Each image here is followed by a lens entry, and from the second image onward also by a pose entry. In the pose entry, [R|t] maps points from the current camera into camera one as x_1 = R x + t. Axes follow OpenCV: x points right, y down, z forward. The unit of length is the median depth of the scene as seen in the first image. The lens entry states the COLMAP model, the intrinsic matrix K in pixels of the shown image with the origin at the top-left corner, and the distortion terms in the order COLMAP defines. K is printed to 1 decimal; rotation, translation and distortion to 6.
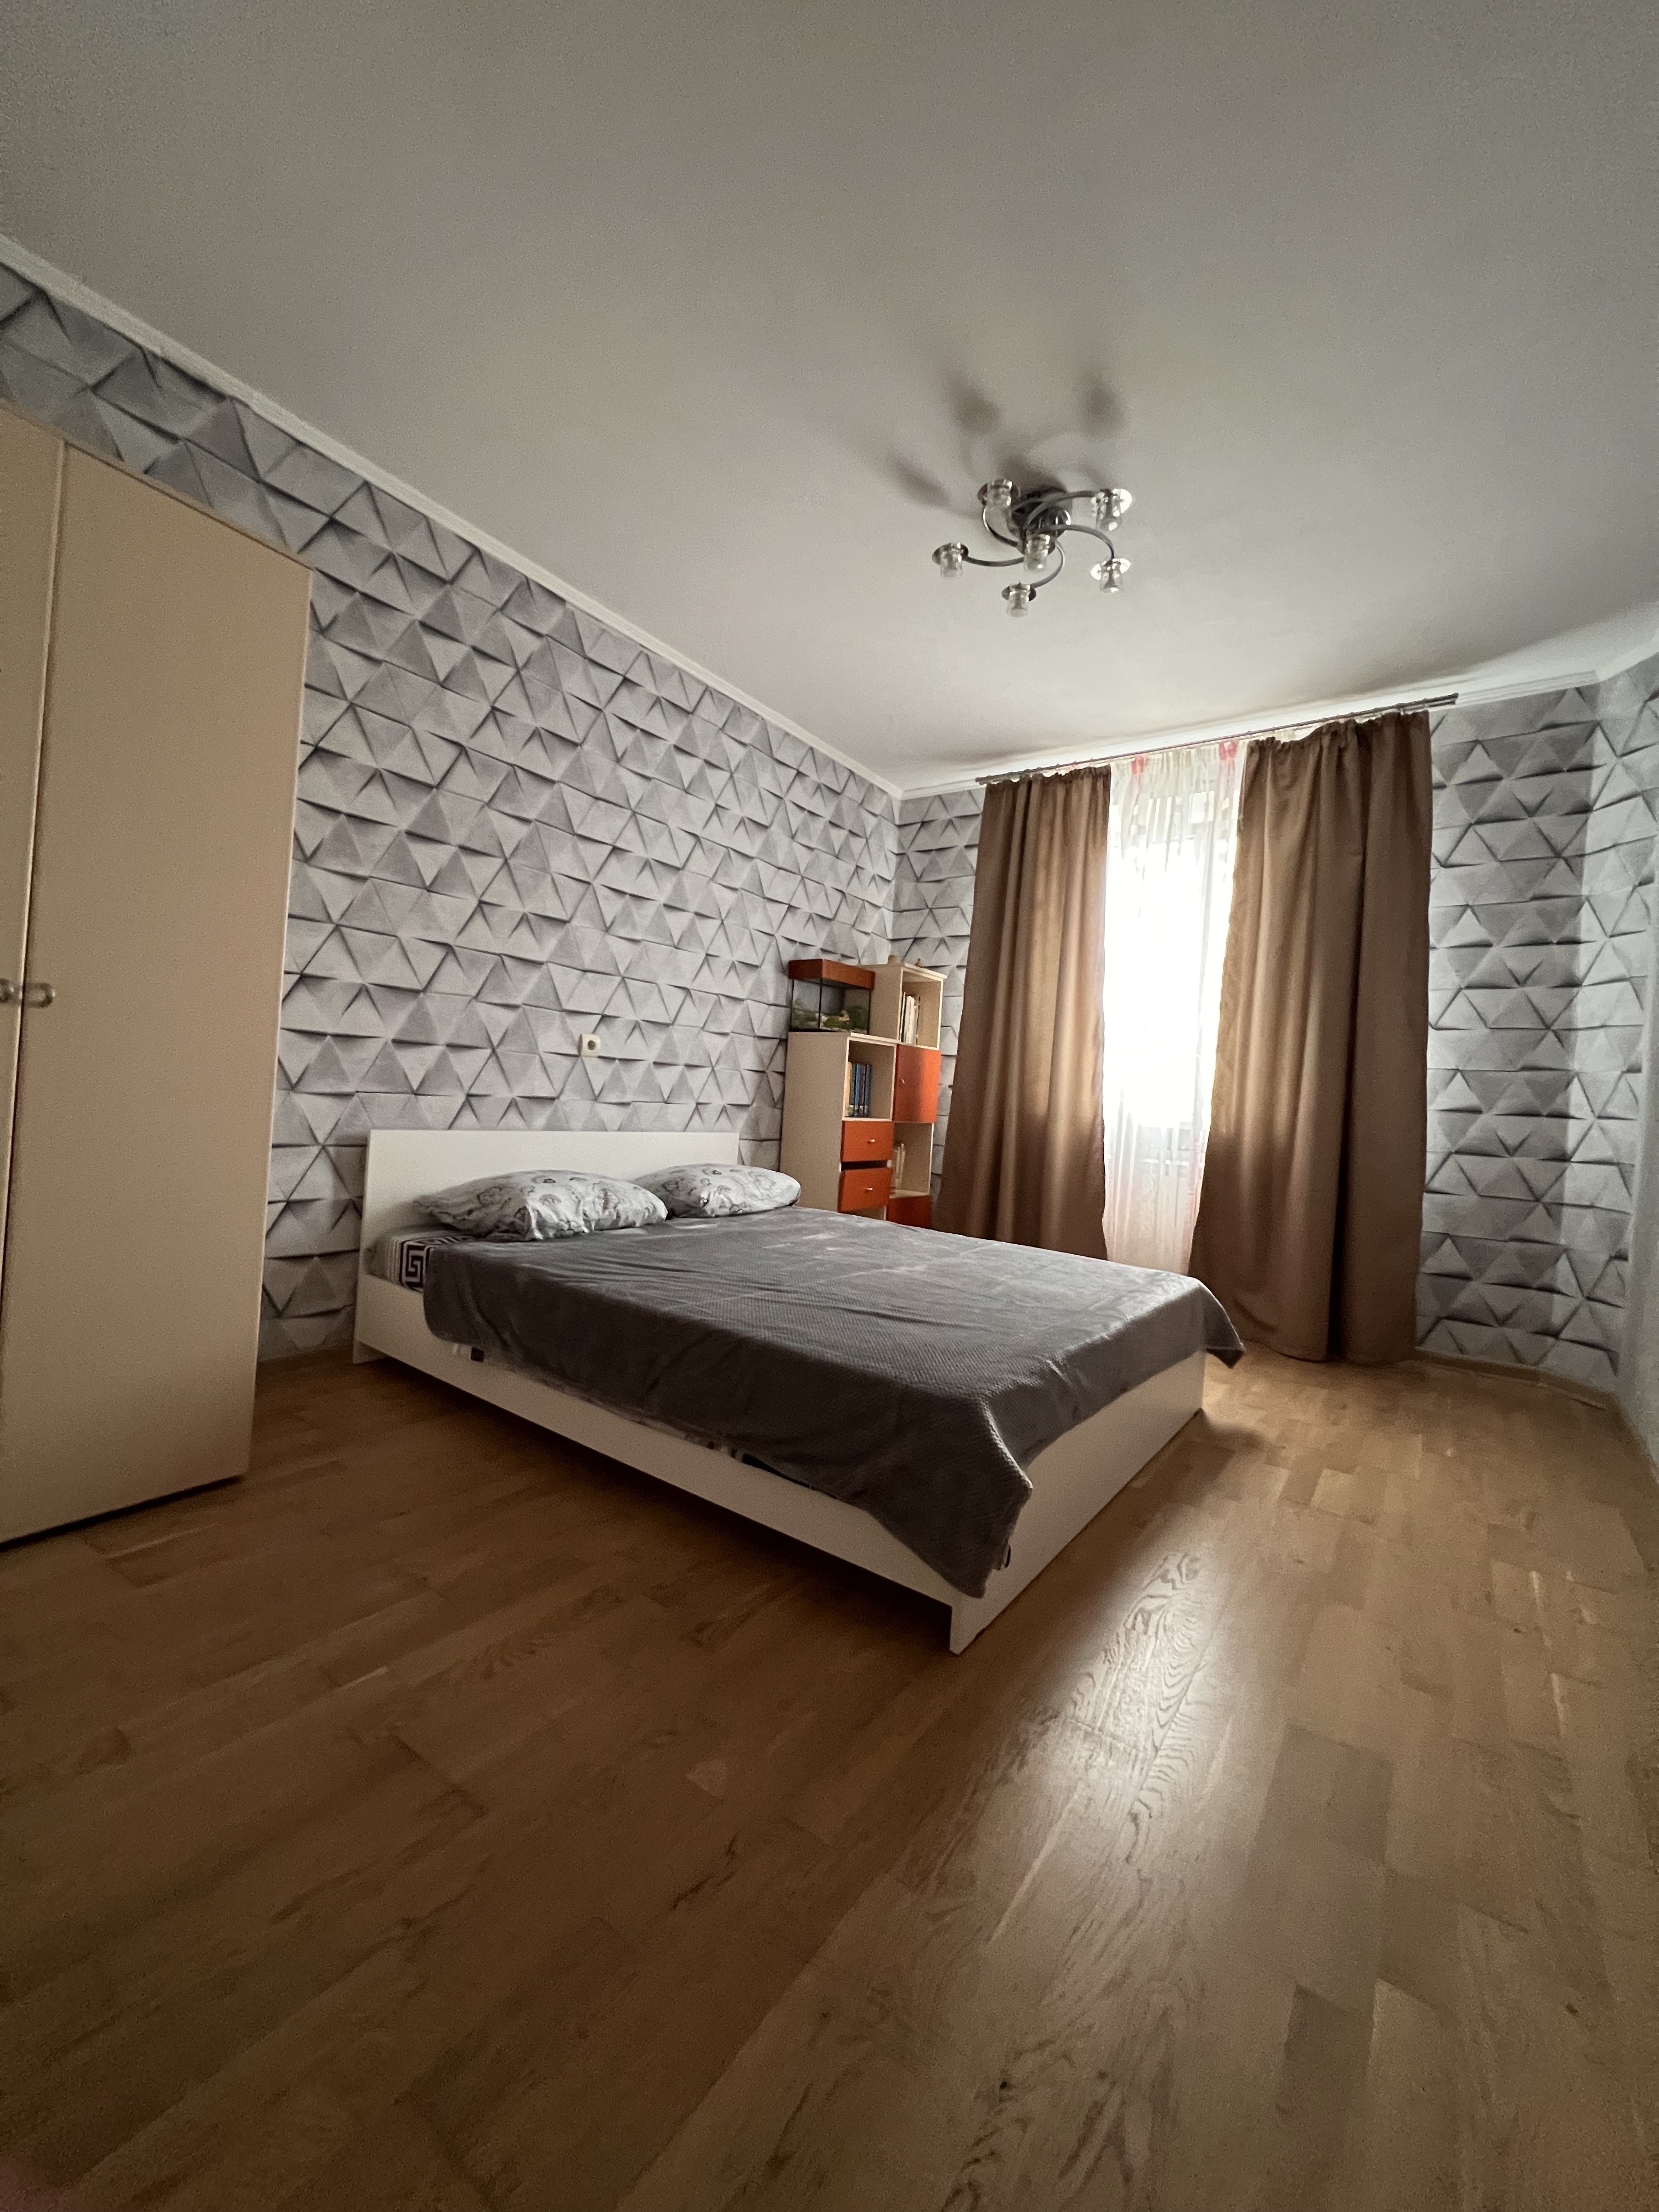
lens RADIAL K [[884.6, 0, 831.7], [0, 884.6, 1098.4], [0, 0, 1]] dist [-0.001343, 0.000255]
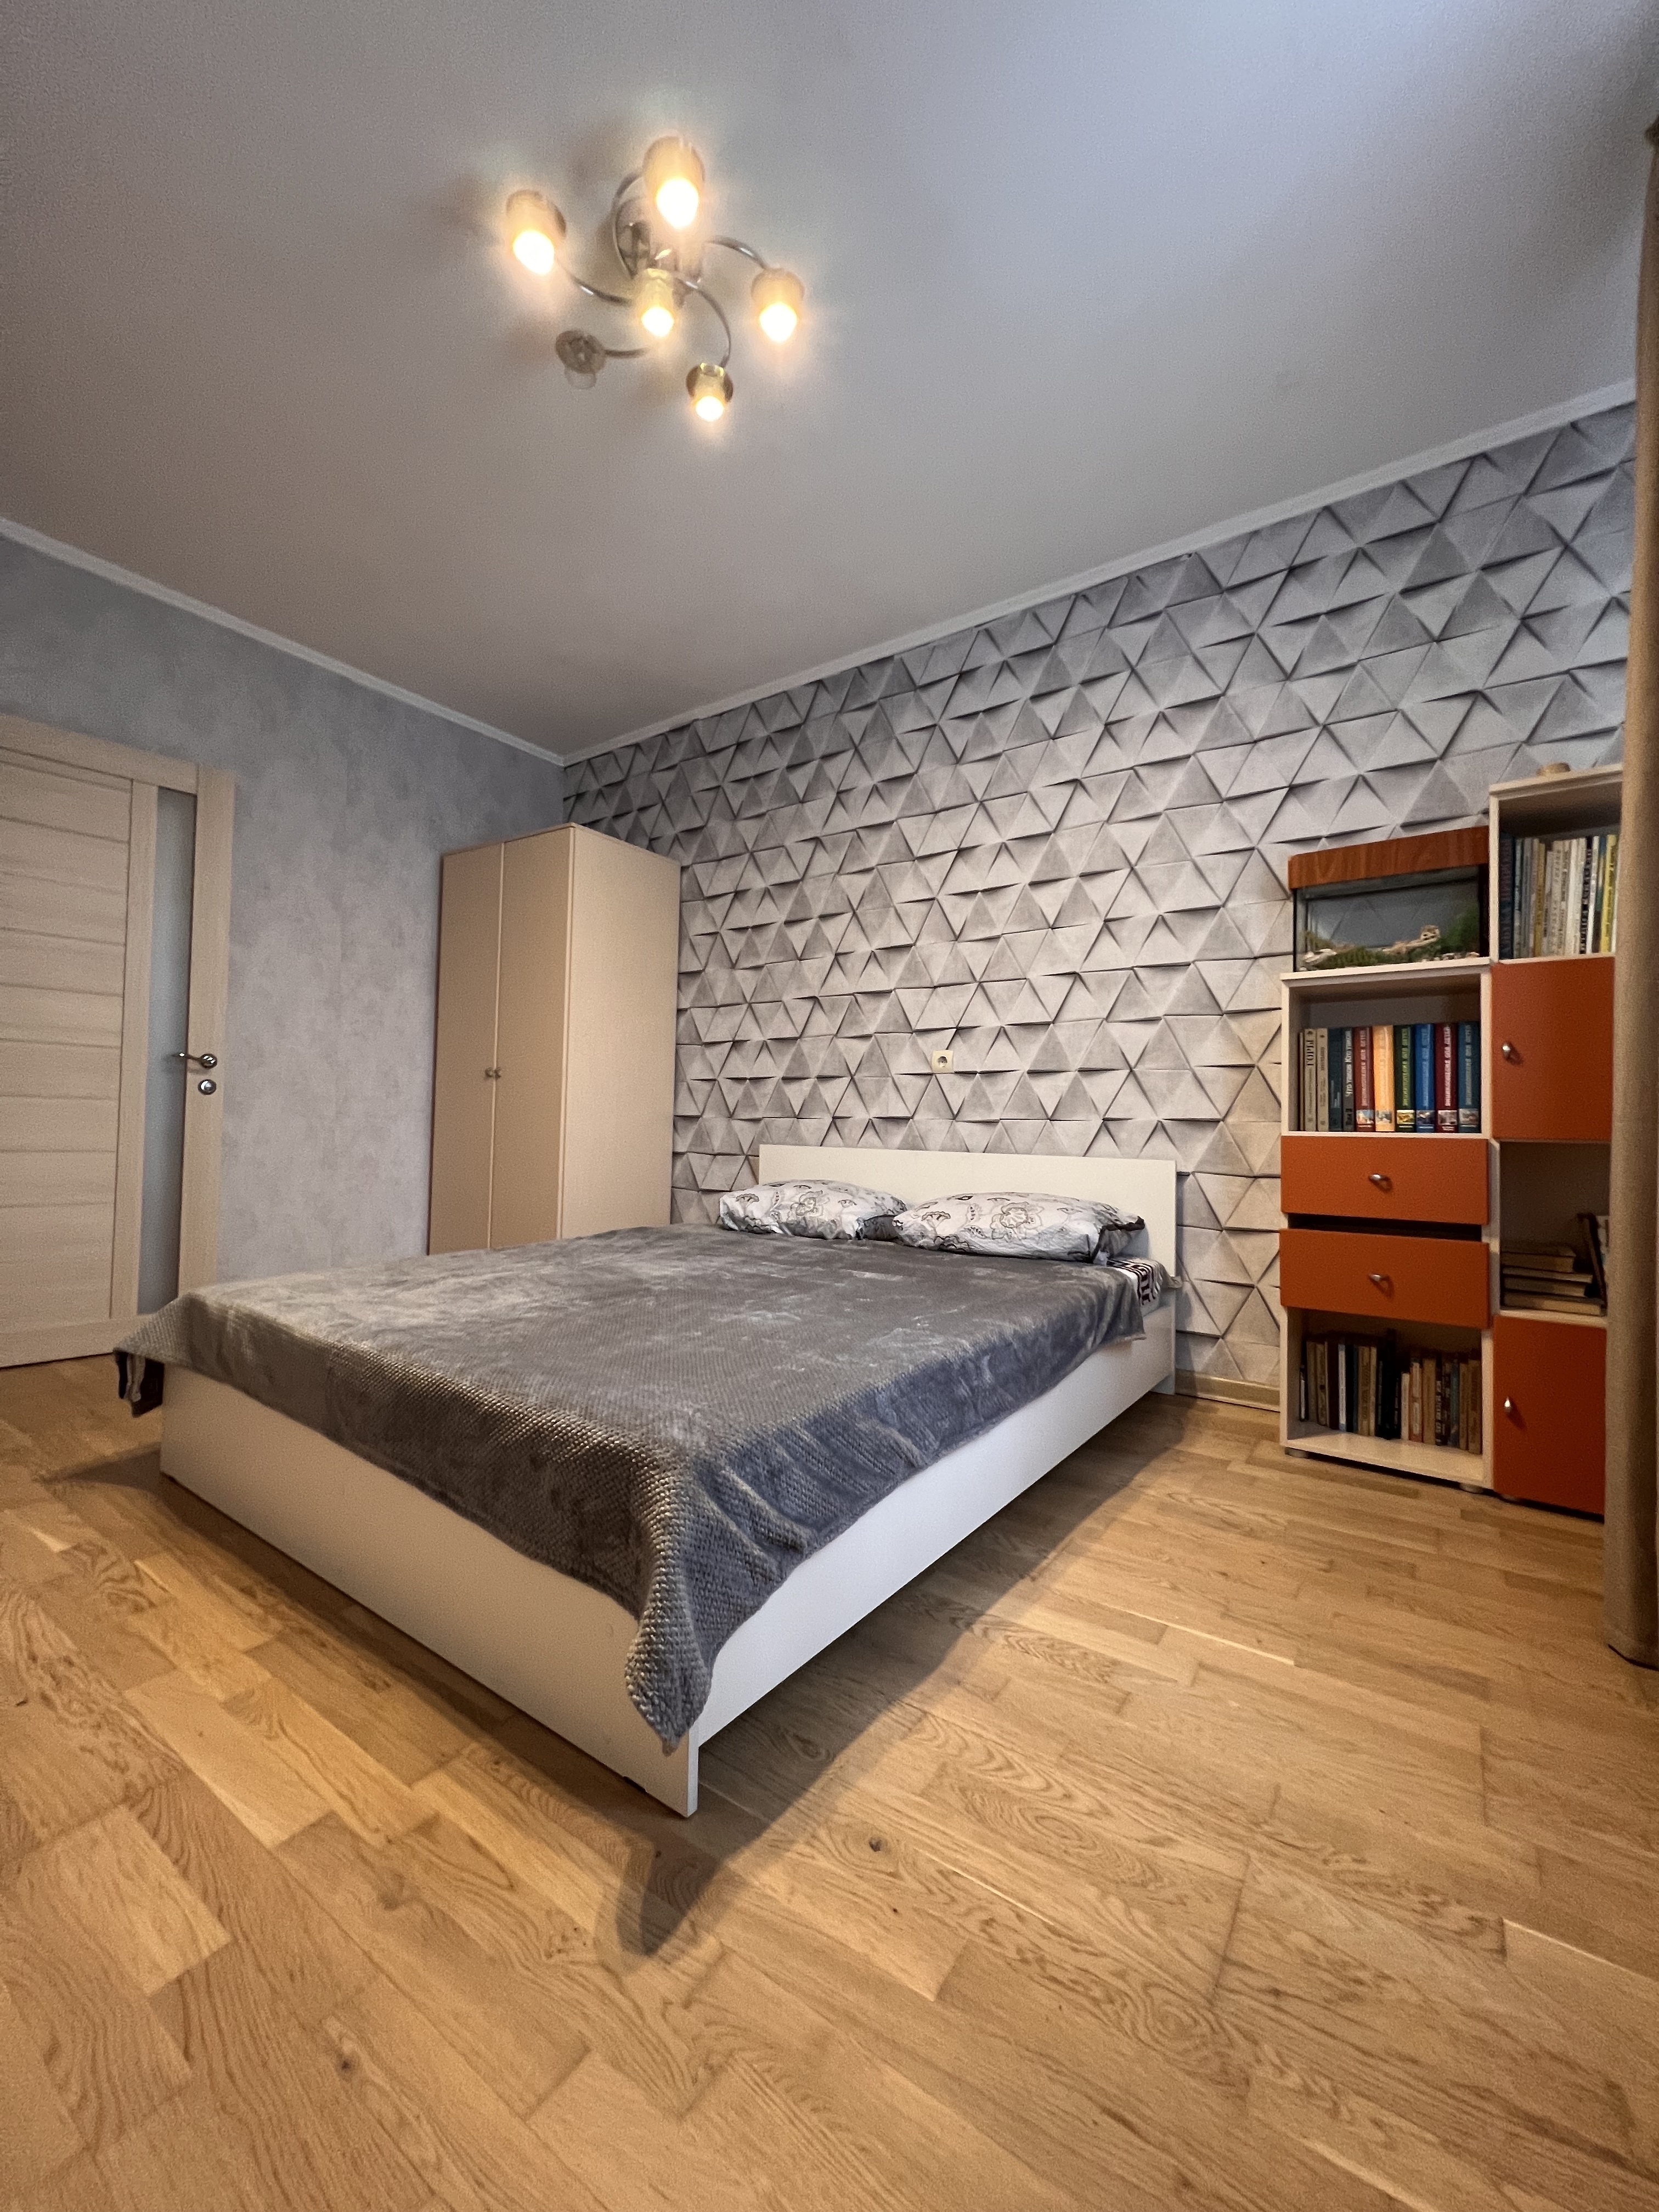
lens RADIAL K [[880.9, 0, 834.1], [0, 880.9, 1102.8], [0, 0, 1]] dist [-0.002344, -0.000149]
pose [[0.004996, -0.089070, -0.996013, 0.694061], [-0.021859, 0.995778, -0.089158, 0.074151], [0.999749, 0.022217, 0.003028, 0.906080]]
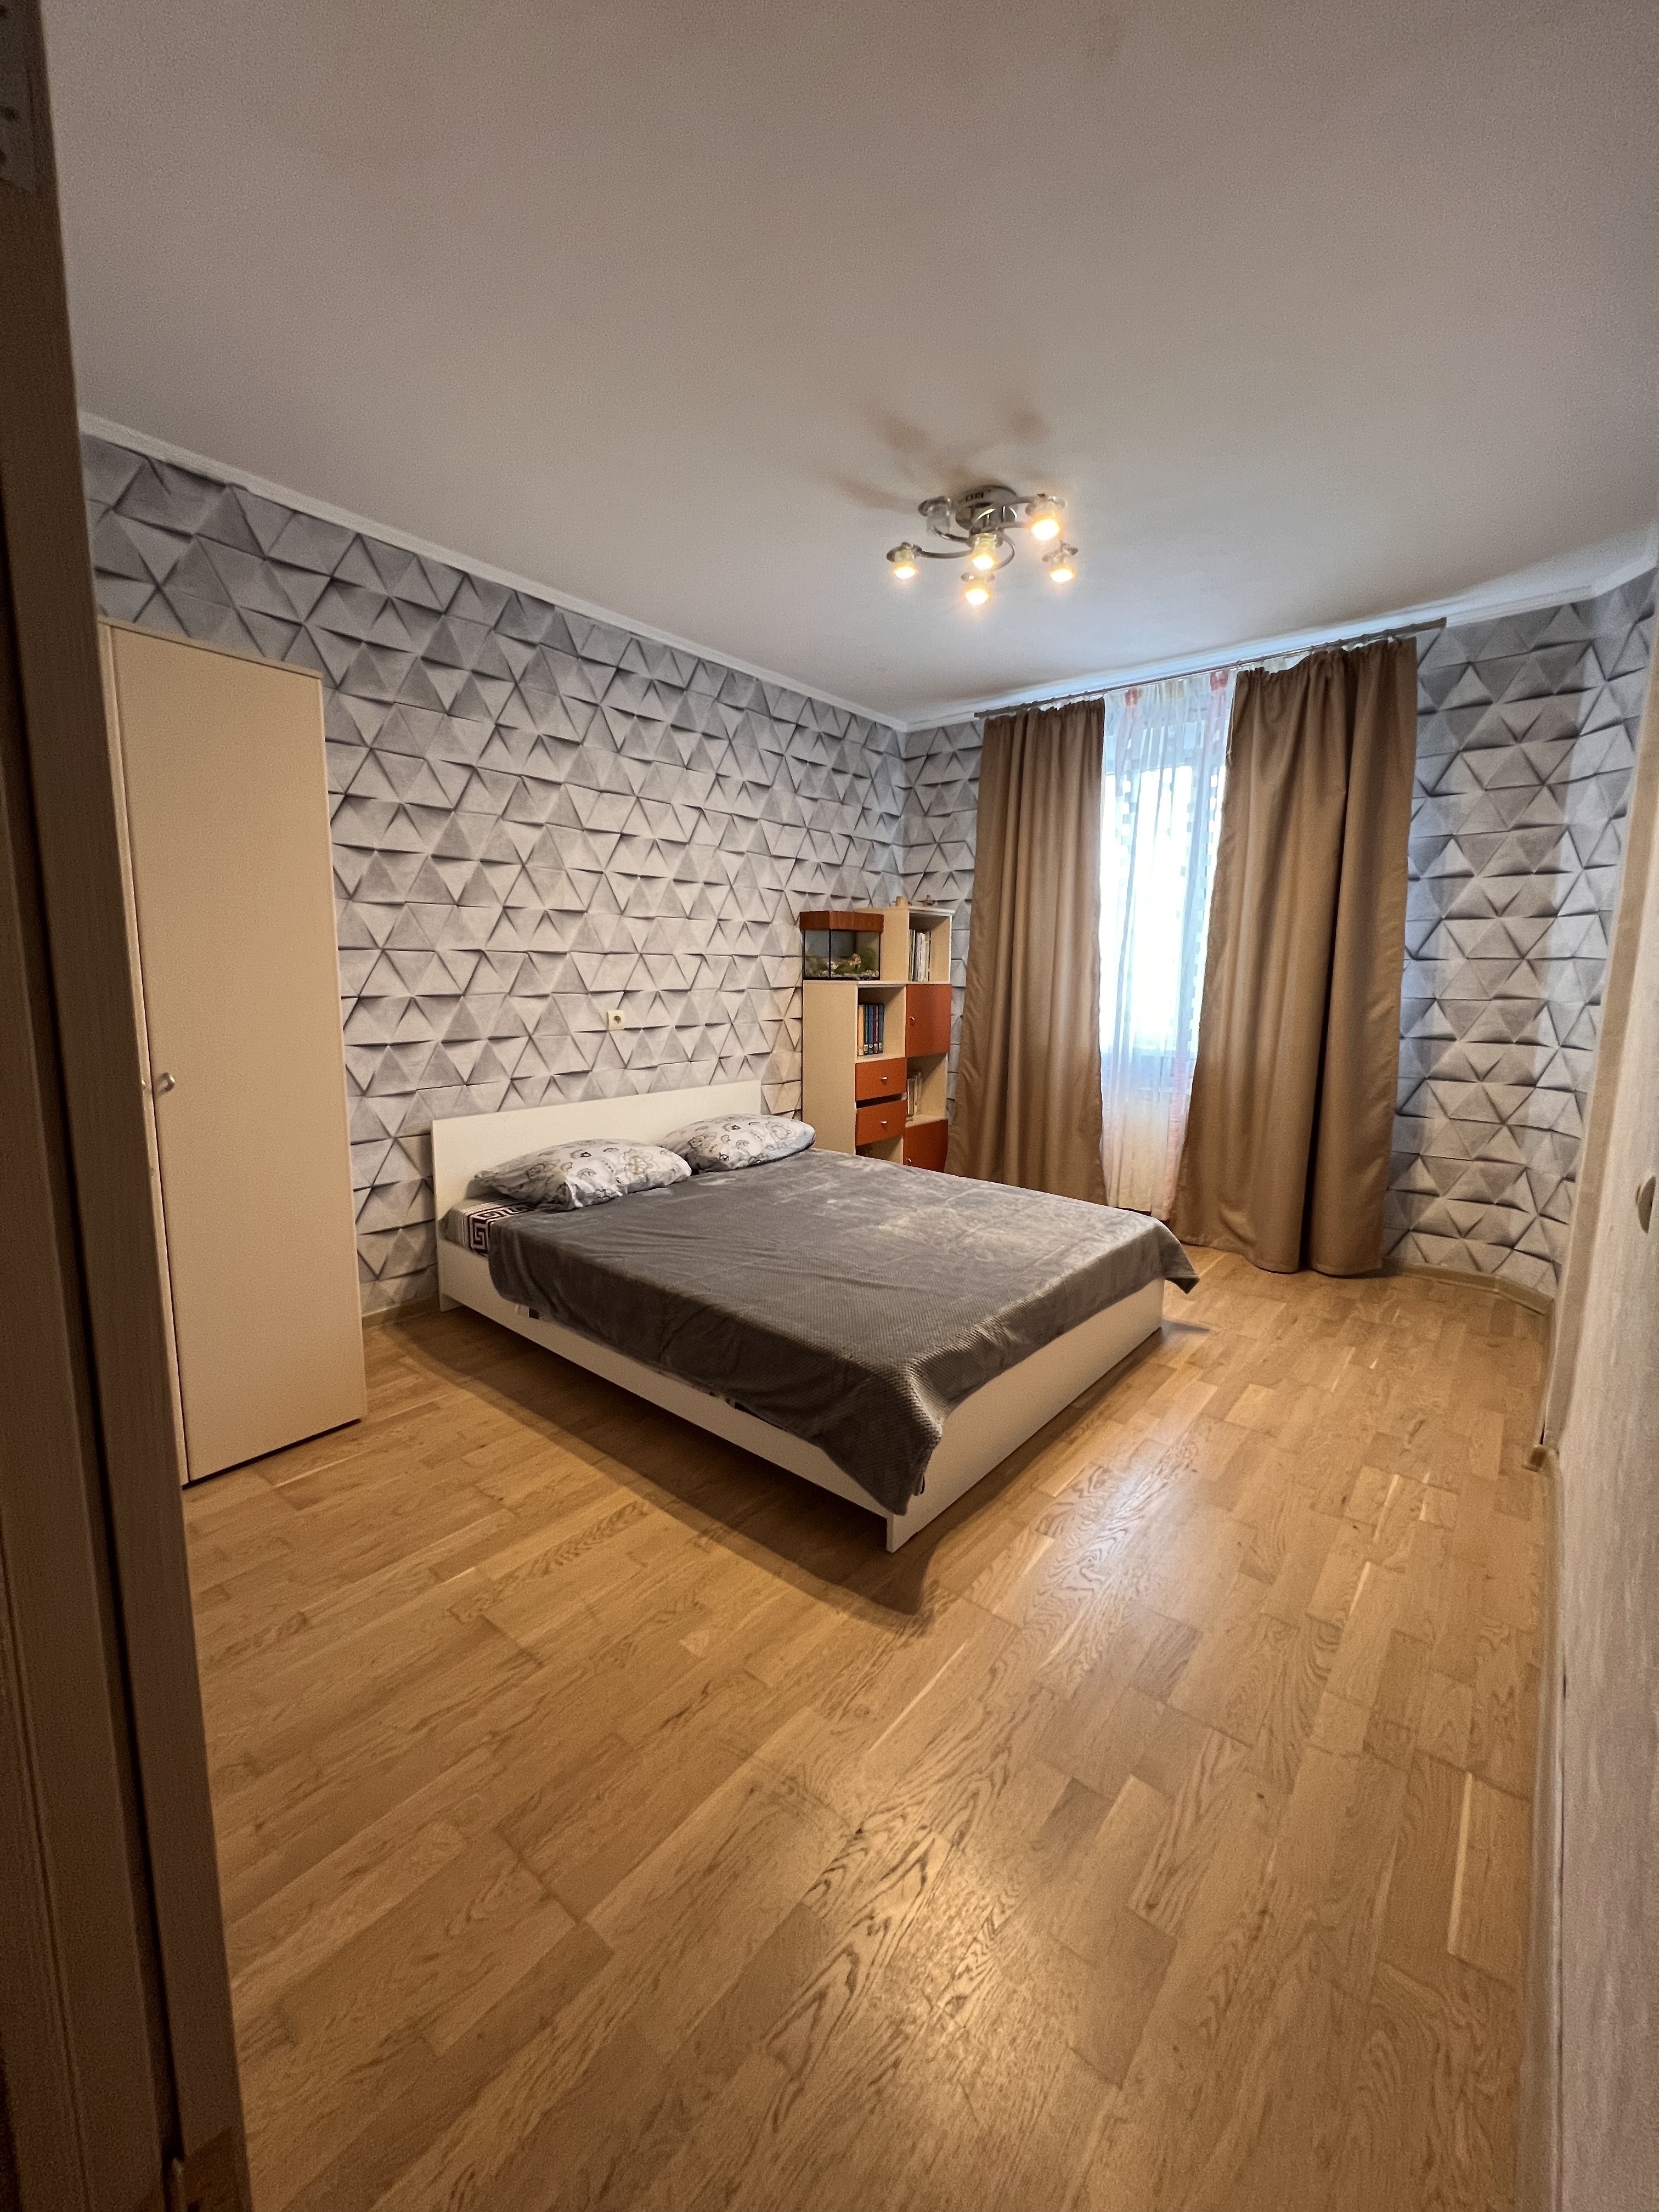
lens RADIAL K [[884.6, 0, 831.7], [0, 884.6, 1098.4], [0, 0, 1]] dist [-0.001343, 0.000255]
pose [[0.996060, -0.043114, -0.077496, 0.082726], [0.053595, 0.988882, 0.138711, -0.105532], [0.070654, -0.142318, 0.987296, -0.099309]]
